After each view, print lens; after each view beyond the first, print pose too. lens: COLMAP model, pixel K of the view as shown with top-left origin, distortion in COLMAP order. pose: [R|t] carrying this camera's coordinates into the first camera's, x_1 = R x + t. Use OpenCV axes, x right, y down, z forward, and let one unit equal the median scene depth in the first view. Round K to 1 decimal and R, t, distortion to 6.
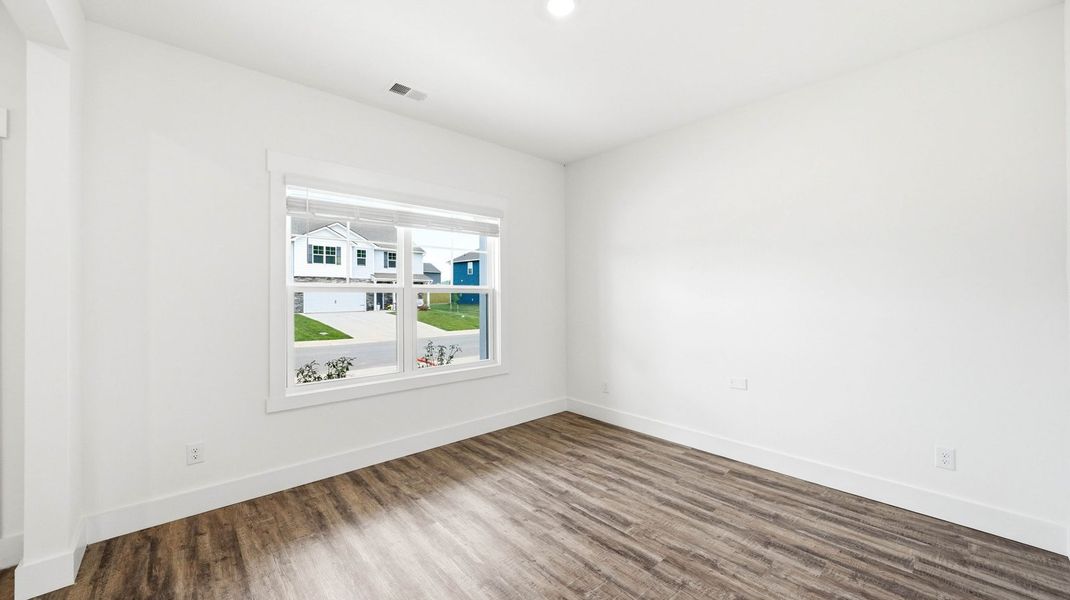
lens RADIAL K [[403.9, 0, 534.5], [0, 403.9, 295.8], [0, 0, 1]] dist [-0.009962, 0.000098]
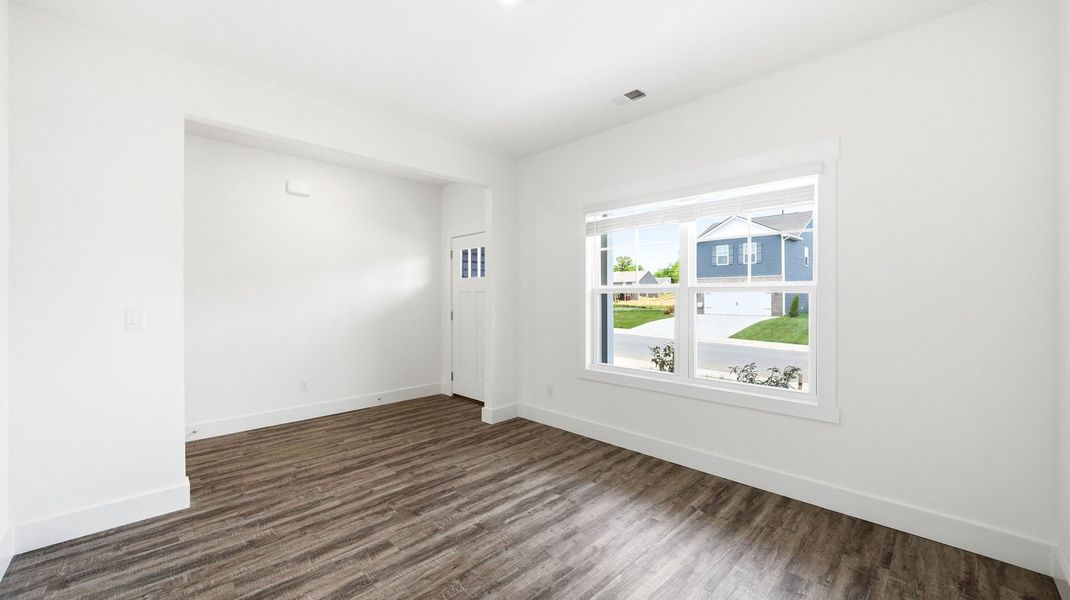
lens RADIAL K [[424.9, 0, 534.6], [0, 424.9, 299.4], [0, 0, 1]] dist [0.002492, 0.000020]
pose [[0.036974, 0.010552, -0.999261, 0.725638], [-0.001785, 0.999943, 0.010493, -0.000664], [0.999315, 0.001395, 0.036990, 0.681330]]
